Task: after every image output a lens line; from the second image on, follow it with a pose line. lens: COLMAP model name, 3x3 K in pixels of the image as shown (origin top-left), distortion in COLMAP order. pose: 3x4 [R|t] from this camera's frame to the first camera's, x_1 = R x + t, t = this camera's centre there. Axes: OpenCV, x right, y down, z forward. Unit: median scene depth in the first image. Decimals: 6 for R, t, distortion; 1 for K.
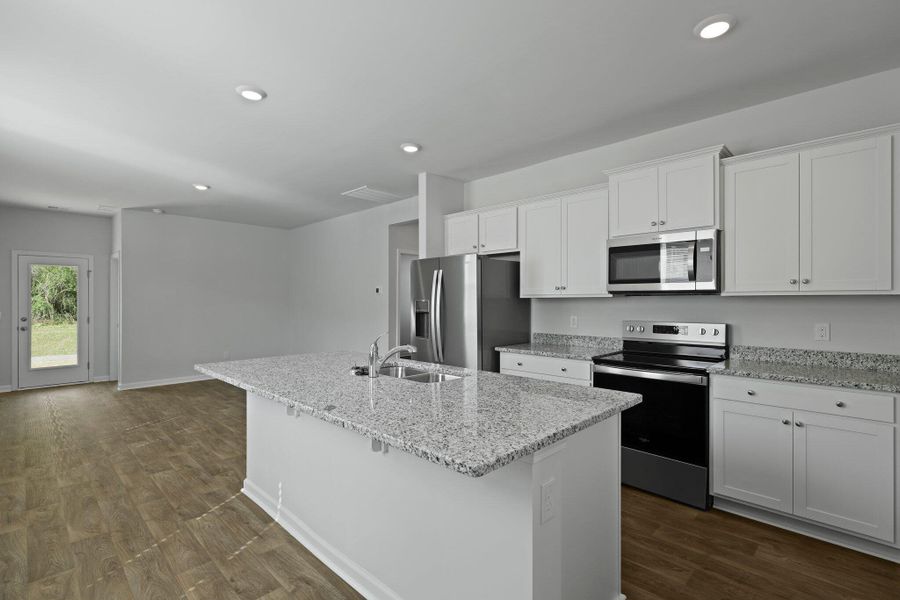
lens RADIAL K [[421.0, 0, 465.3], [0, 421.0, 299.8], [0, 0, 1]] dist [0.055128, -0.019375]
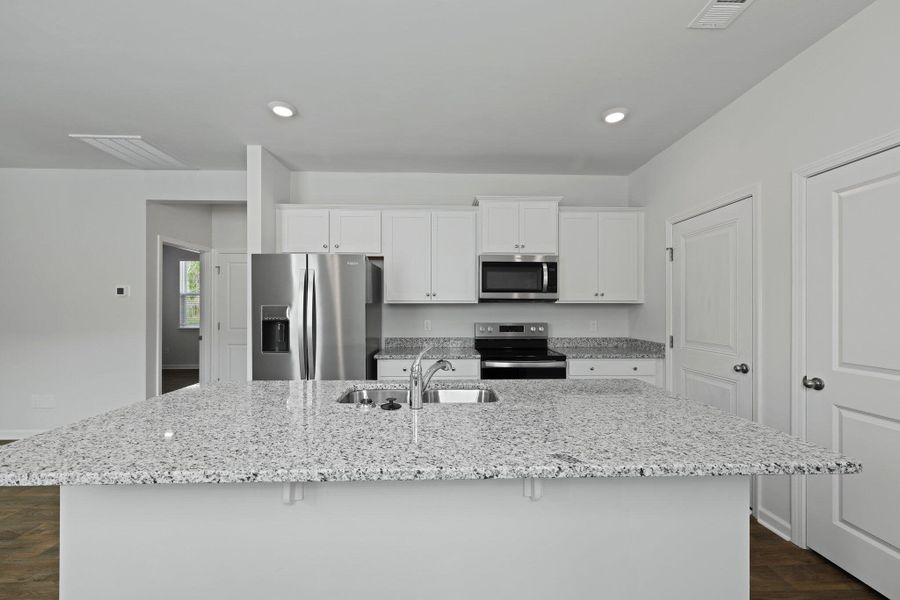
lens RADIAL K [[362.3, 0, 453.4], [0, 362.3, 307.2], [0, 0, 1]] dist [0.001208, -0.000145]
pose [[0.707647, -0.000263, 0.706566, -0.440189], [-0.004104, 0.999982, 0.004481, -0.000157], [-0.706554, -0.006071, 0.707633, 0.351160]]
